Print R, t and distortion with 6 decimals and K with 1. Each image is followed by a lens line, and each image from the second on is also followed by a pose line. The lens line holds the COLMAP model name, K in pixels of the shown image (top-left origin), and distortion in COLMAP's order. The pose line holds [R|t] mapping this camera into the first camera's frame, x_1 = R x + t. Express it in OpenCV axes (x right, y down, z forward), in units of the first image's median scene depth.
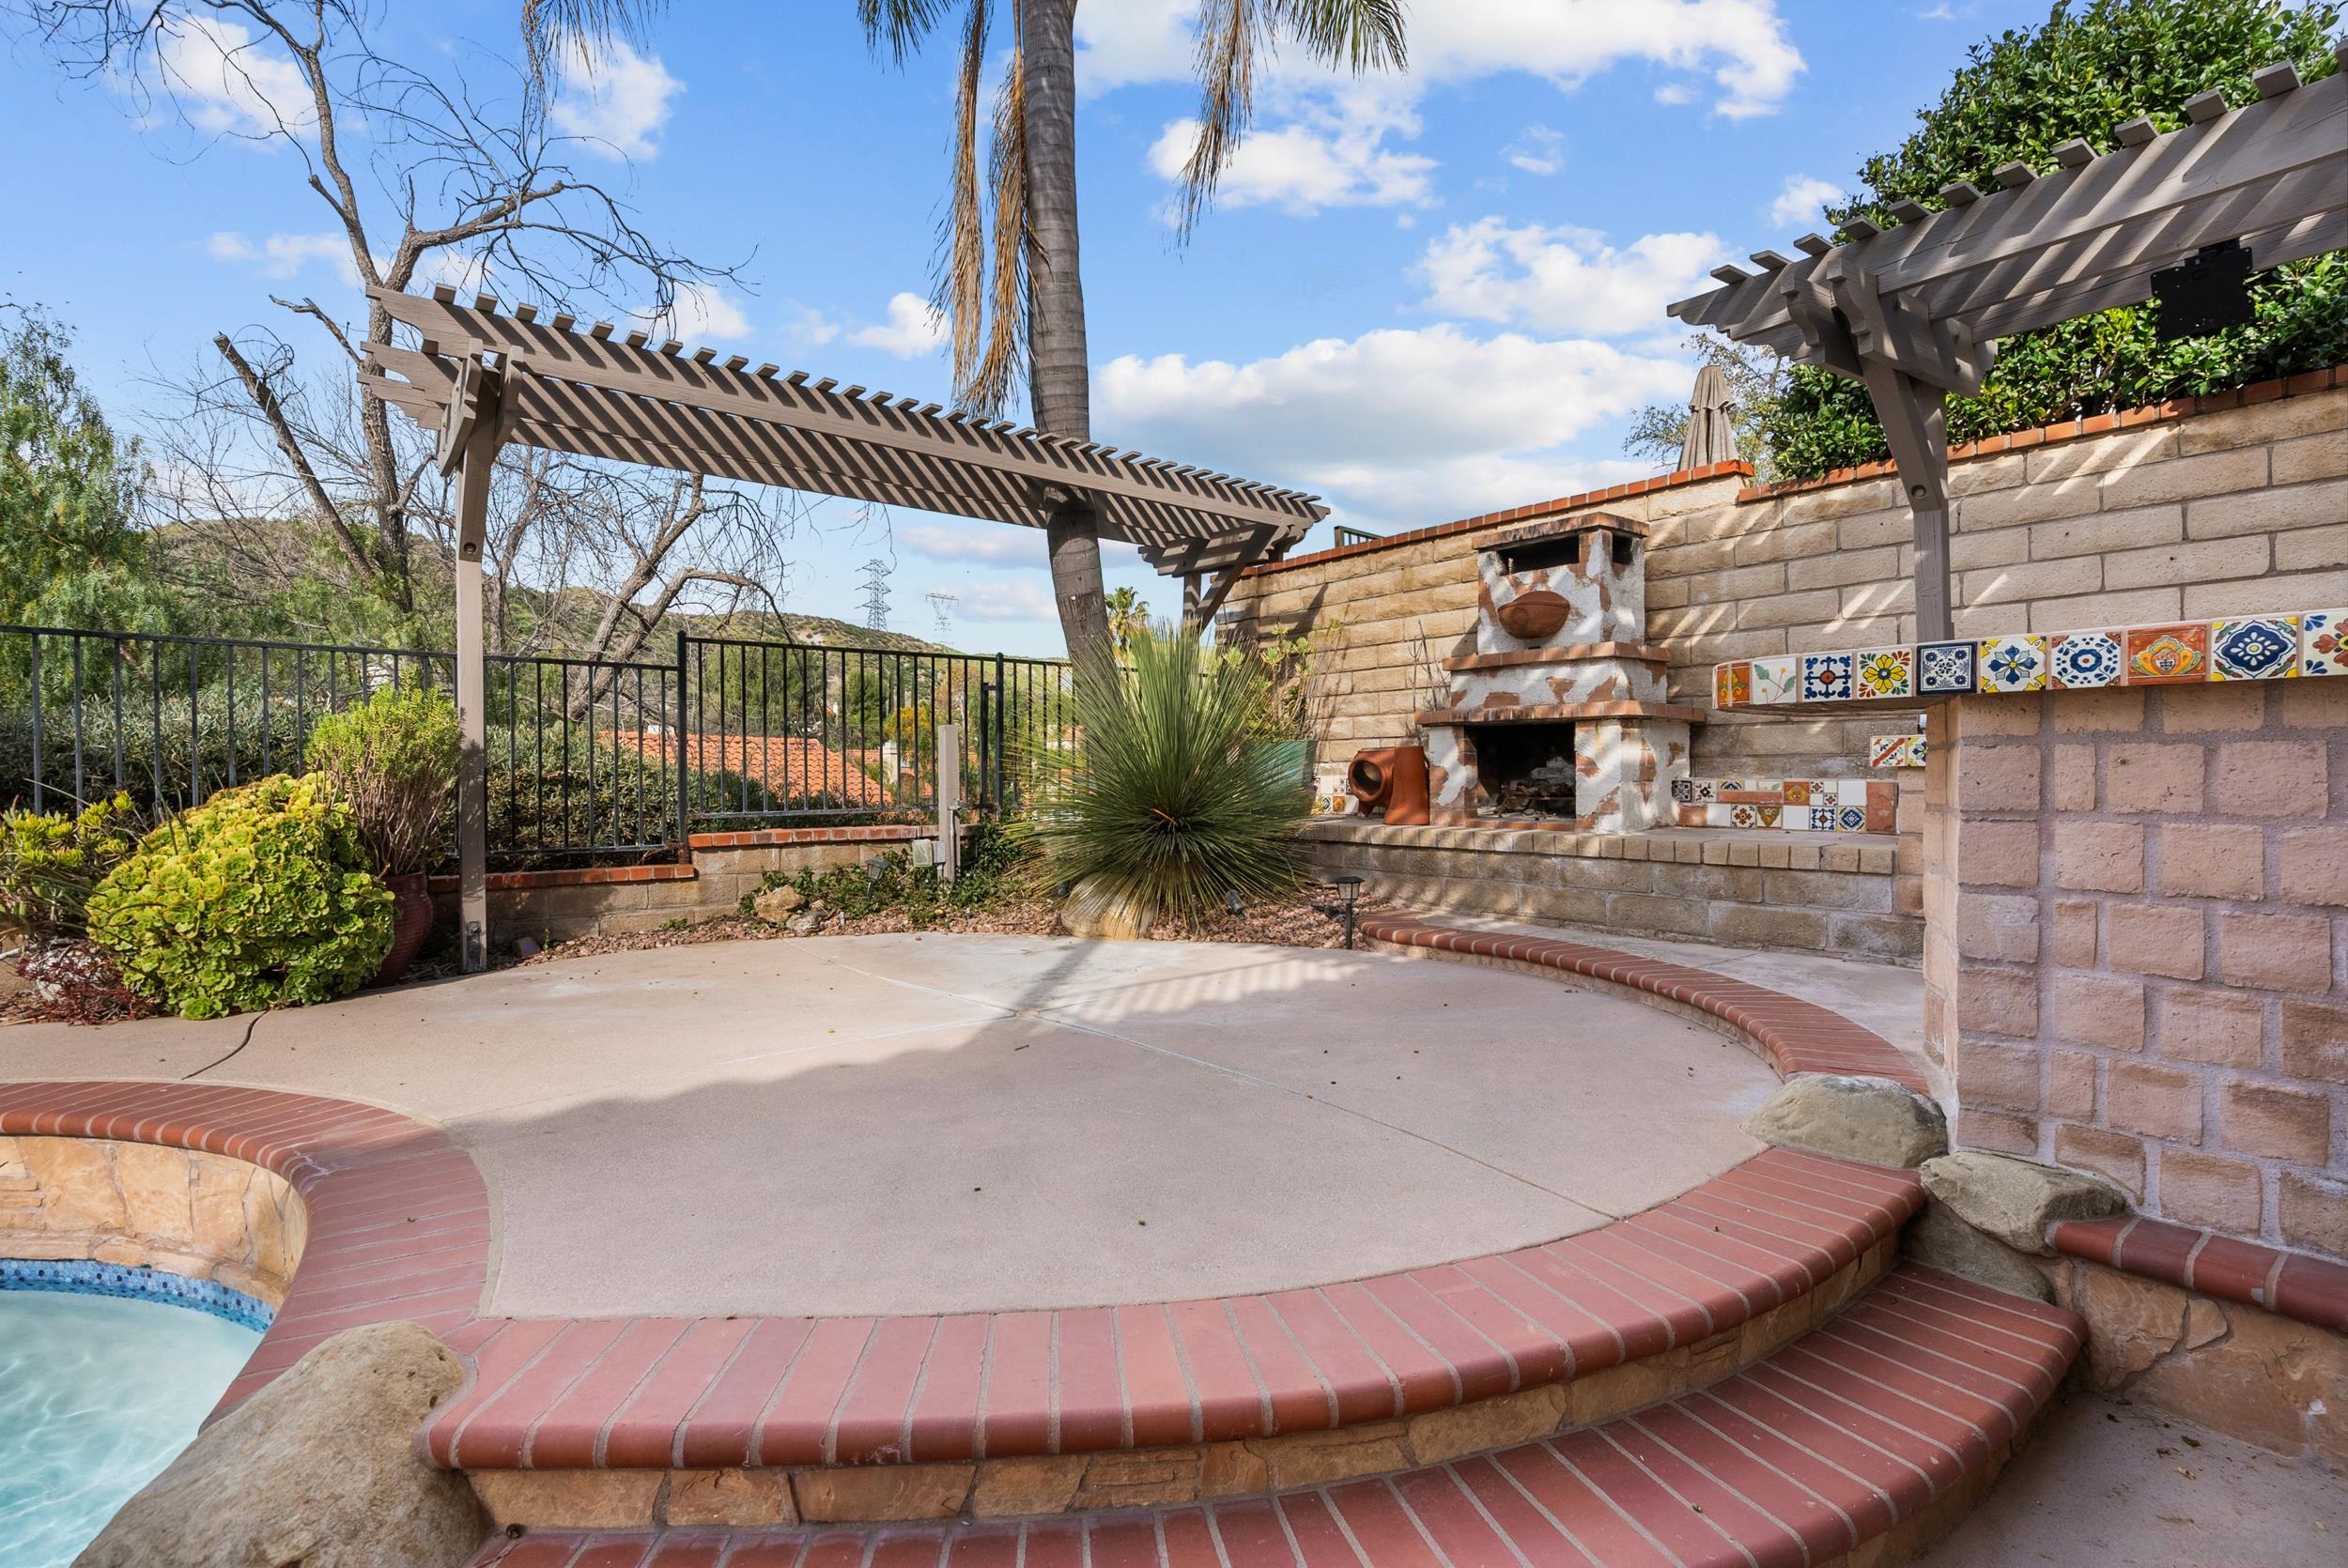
lens RADIAL K [[1070.5, 0, 1161.5], [0, 1070.5, 782.2], [0, 0, 1]] dist [-0.007206, 0.003988]
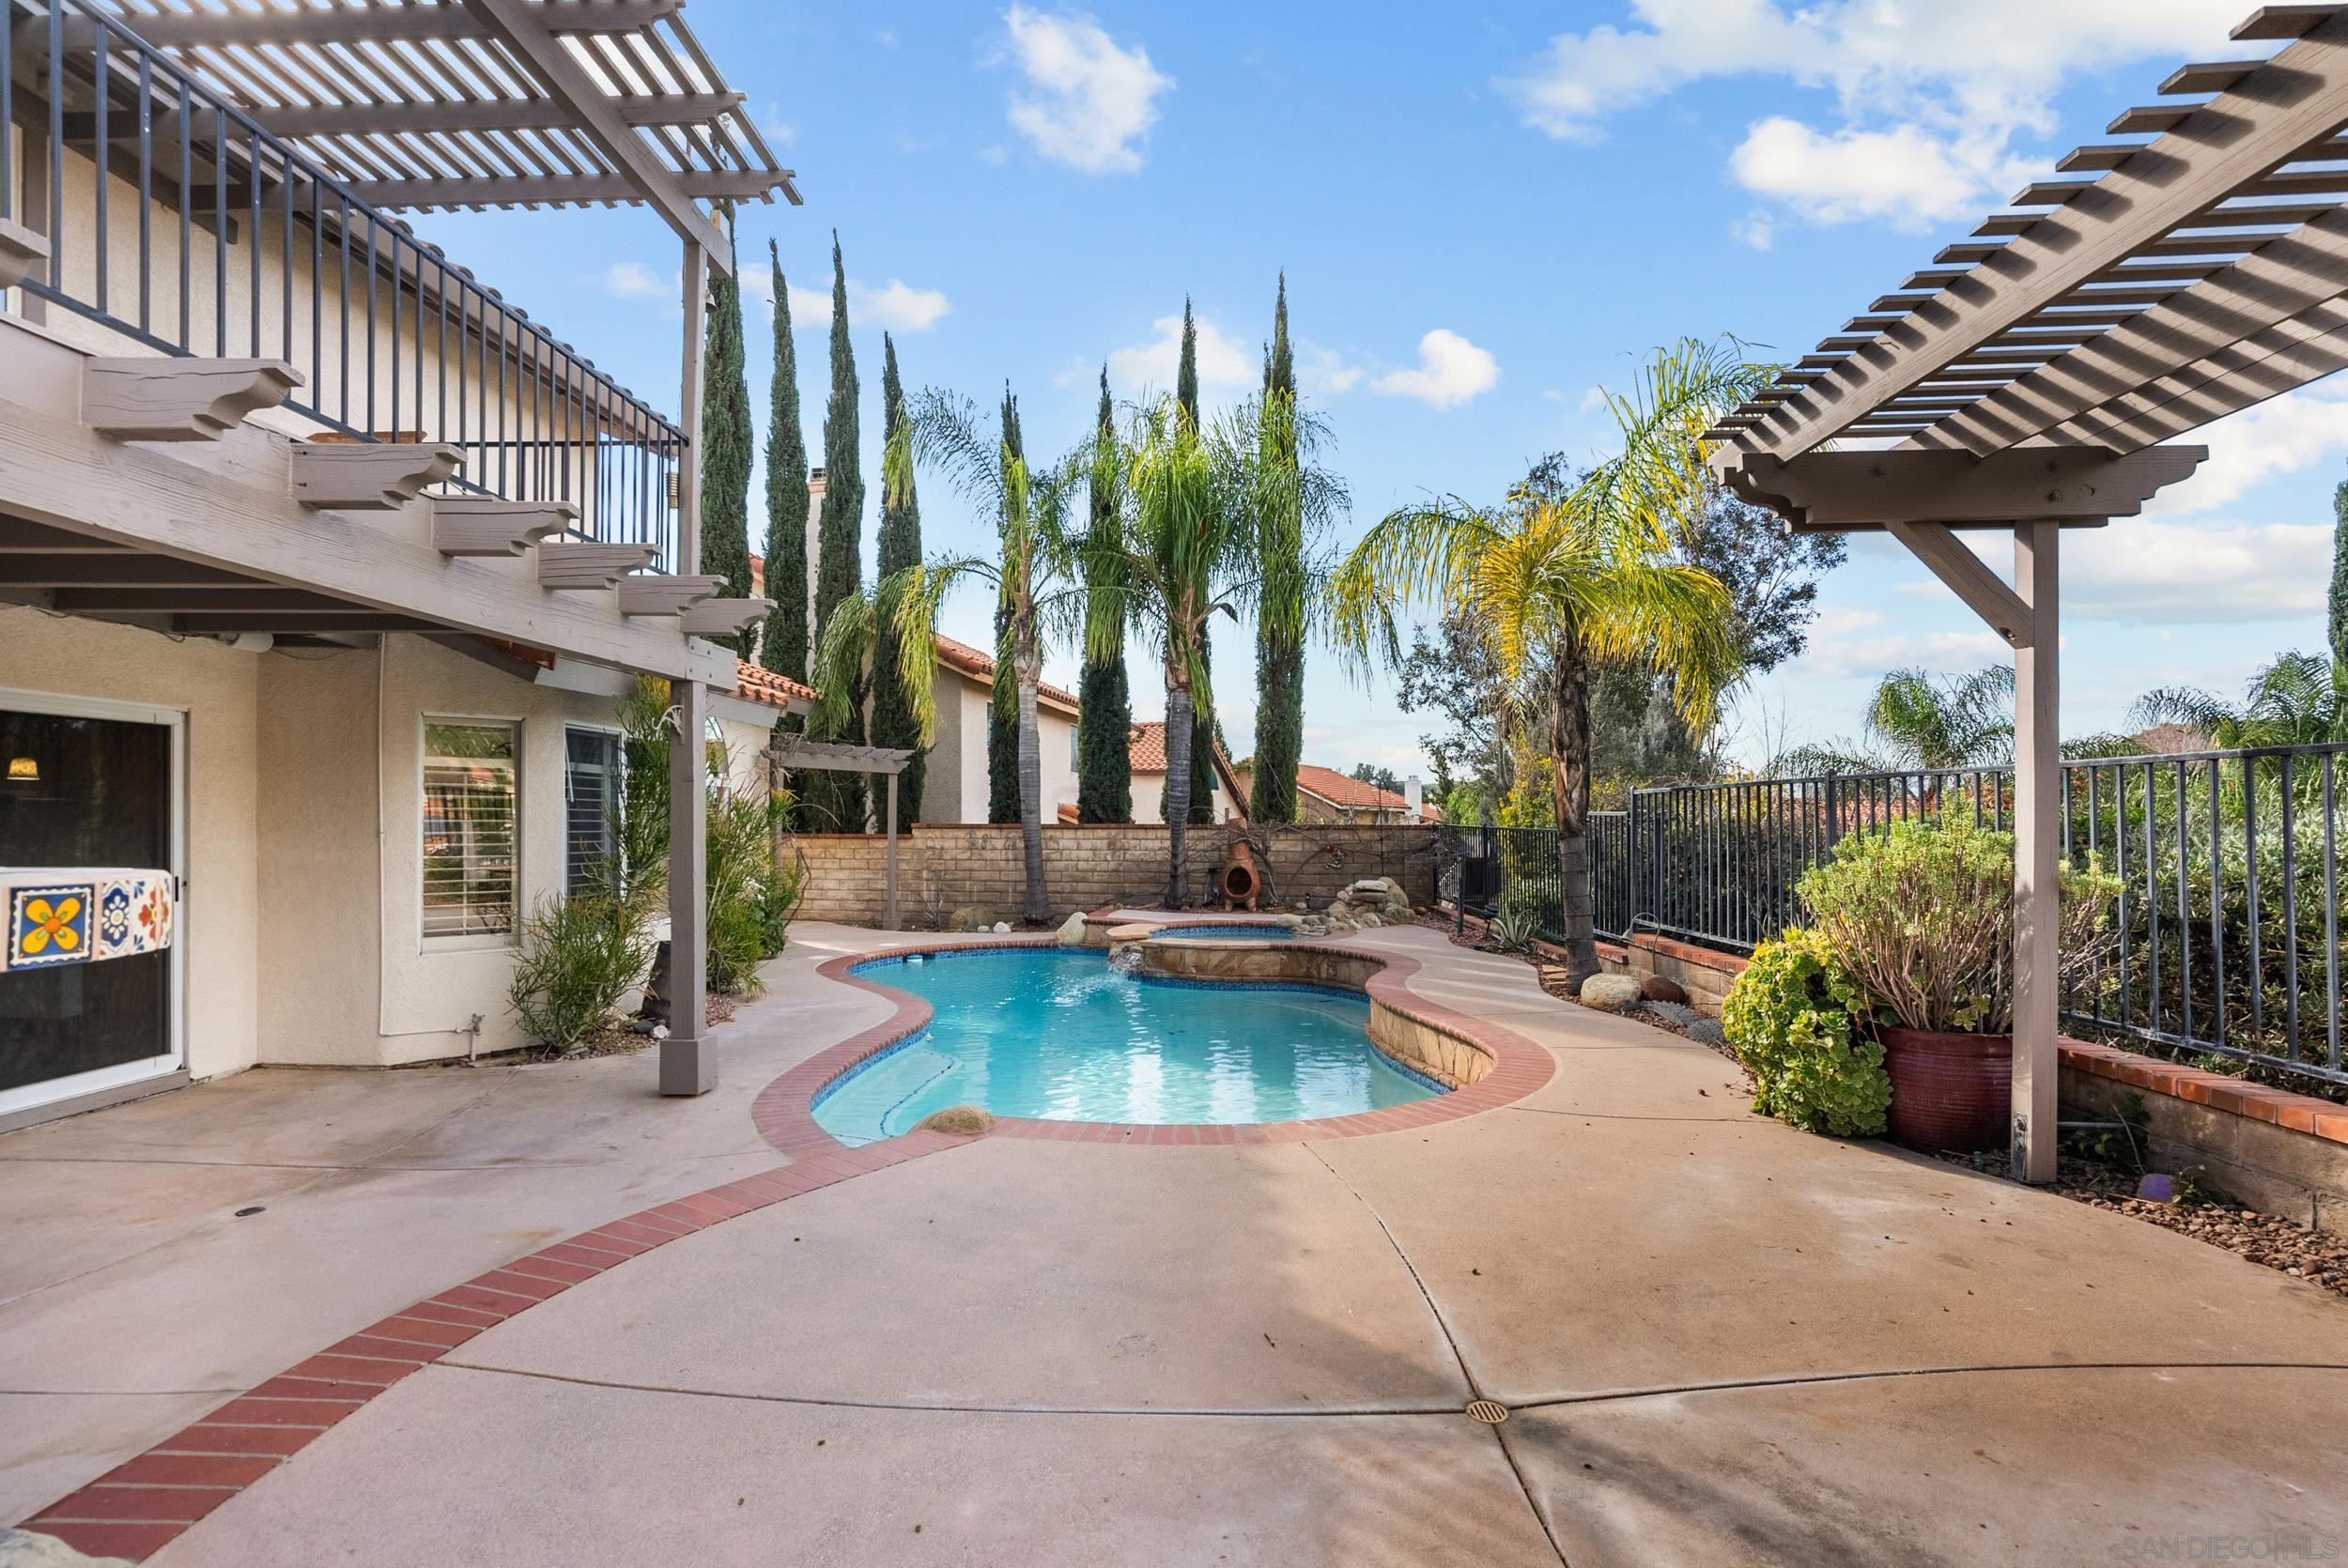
lens RADIAL K [[1070.5, 0, 1167.9], [0, 1070.5, 819.0], [0, 0, 1]] dist [-0.007206, 0.003988]
pose [[-0.644739, -0.001278, -0.764402, 0.312348], [-0.005631, 0.999979, 0.003078, -0.074460], [0.764382, 0.006288, -0.644733, 0.925206]]
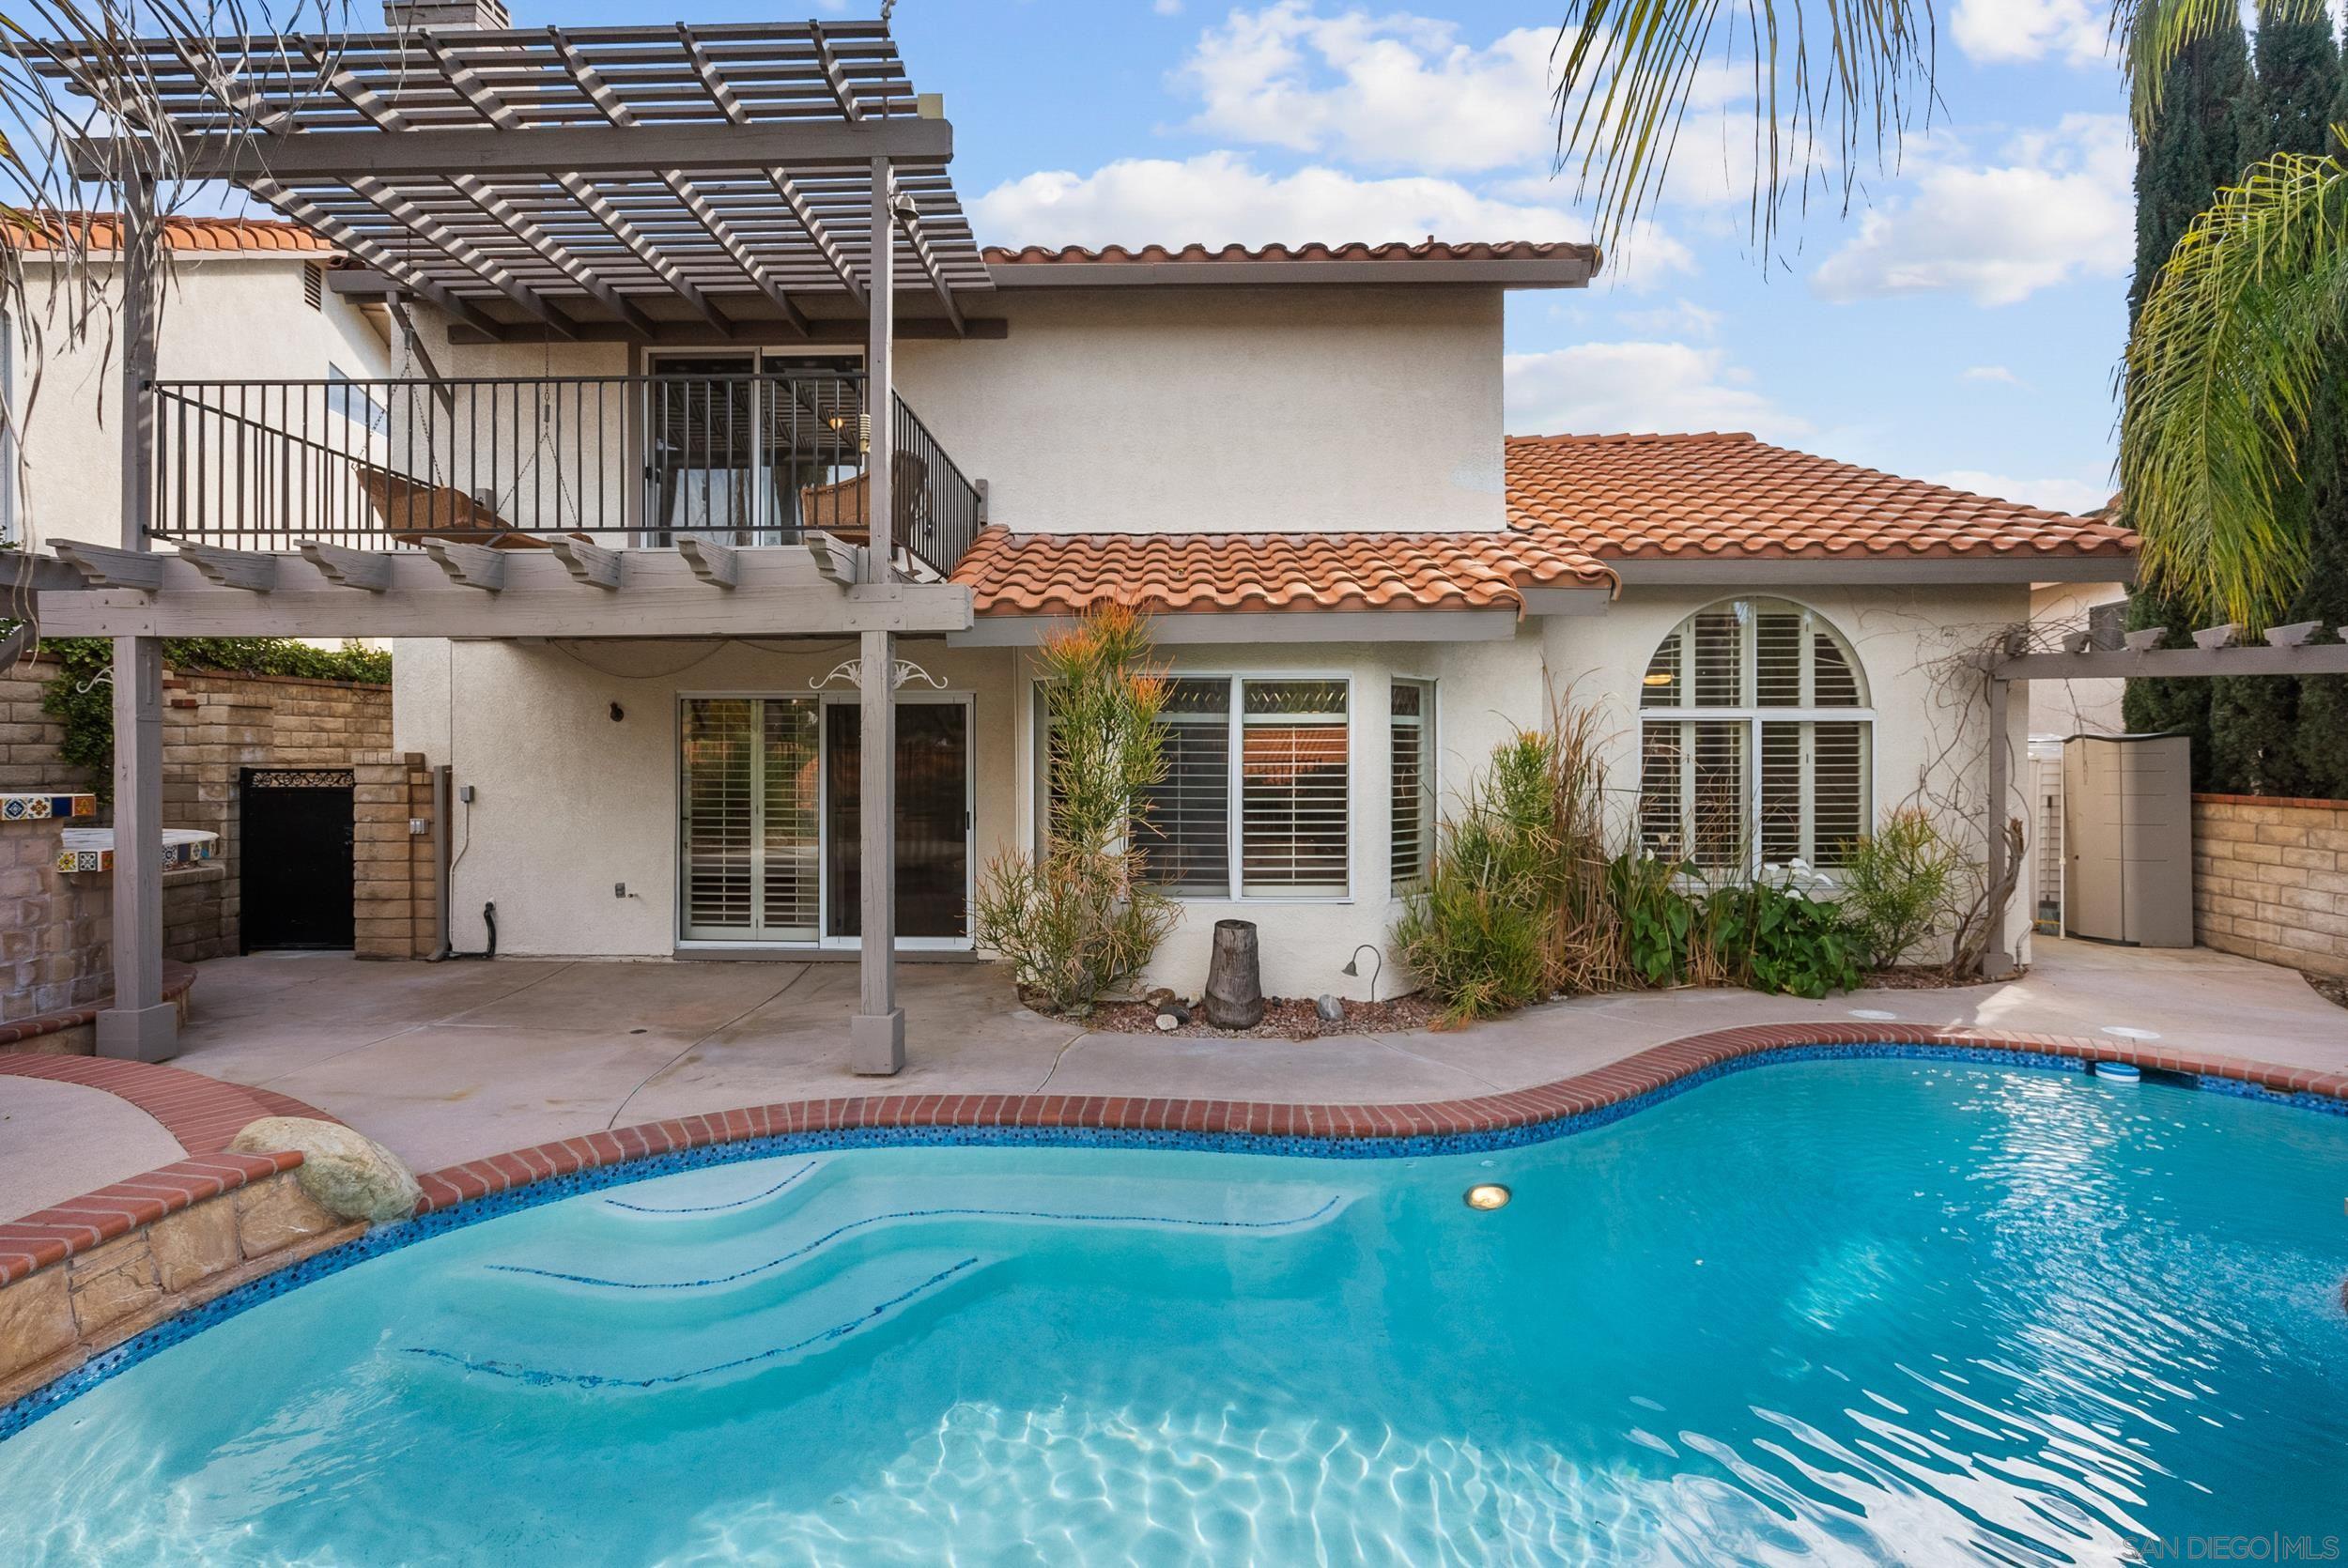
lens RADIAL K [[1070.5, 0, 1106.9], [0, 1070.5, 757.0], [0, 0, 1]] dist [-0.007206, 0.003988]
pose [[-0.774177, -0.002194, 0.632965, -1.044759], [0.003762, 0.999960, 0.008068, -0.098031], [-0.632958, 0.008628, -0.774138, 0.495421]]
